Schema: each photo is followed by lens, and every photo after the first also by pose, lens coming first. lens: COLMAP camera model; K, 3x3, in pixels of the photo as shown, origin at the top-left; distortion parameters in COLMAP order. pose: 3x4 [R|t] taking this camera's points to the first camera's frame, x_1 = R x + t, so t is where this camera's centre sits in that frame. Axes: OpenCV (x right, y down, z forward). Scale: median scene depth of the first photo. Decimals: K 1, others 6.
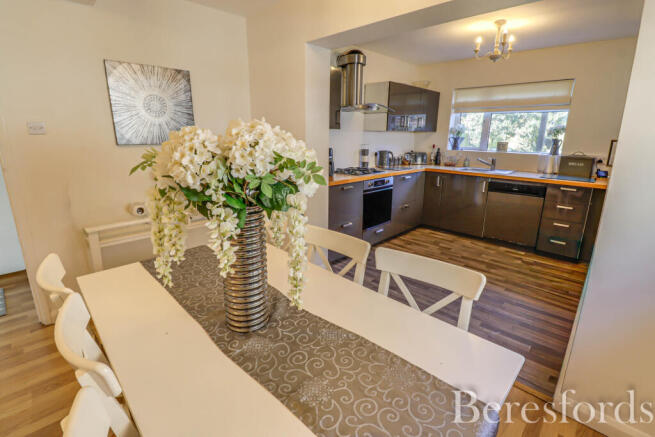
lens RADIAL K [[304.8, 0, 329.3], [0, 304.8, 208.2], [0, 0, 1]] dist [0.002146, -0.014974]
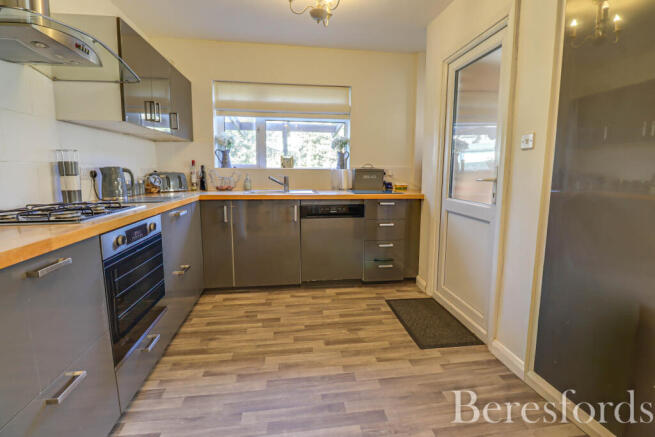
lens RADIAL K [[304.8, 0, 329.3], [0, 304.8, 208.2], [0, 0, 1]] dist [0.002146, -0.014974]
pose [[0.613997, -0.103964, 0.782431, 0.002744], [0.186981, 0.982230, -0.016218, -0.059478], [-0.766841, 0.156257, 0.622526, 0.527481]]
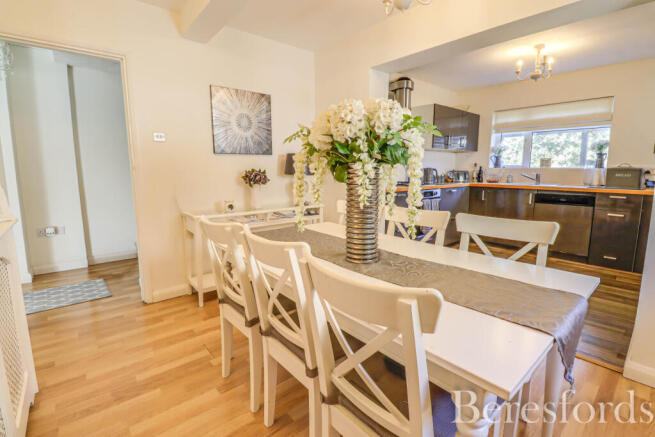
lens RADIAL K [[304.8, 0, 329.3], [0, 304.8, 208.2], [0, 0, 1]] dist [0.002146, -0.014974]
pose [[0.995935, 0.001198, -0.090064, -0.085749], [-0.011175, 0.993830, -0.110352, 0.089106], [0.089376, 0.110910, 0.989803, -0.087089]]
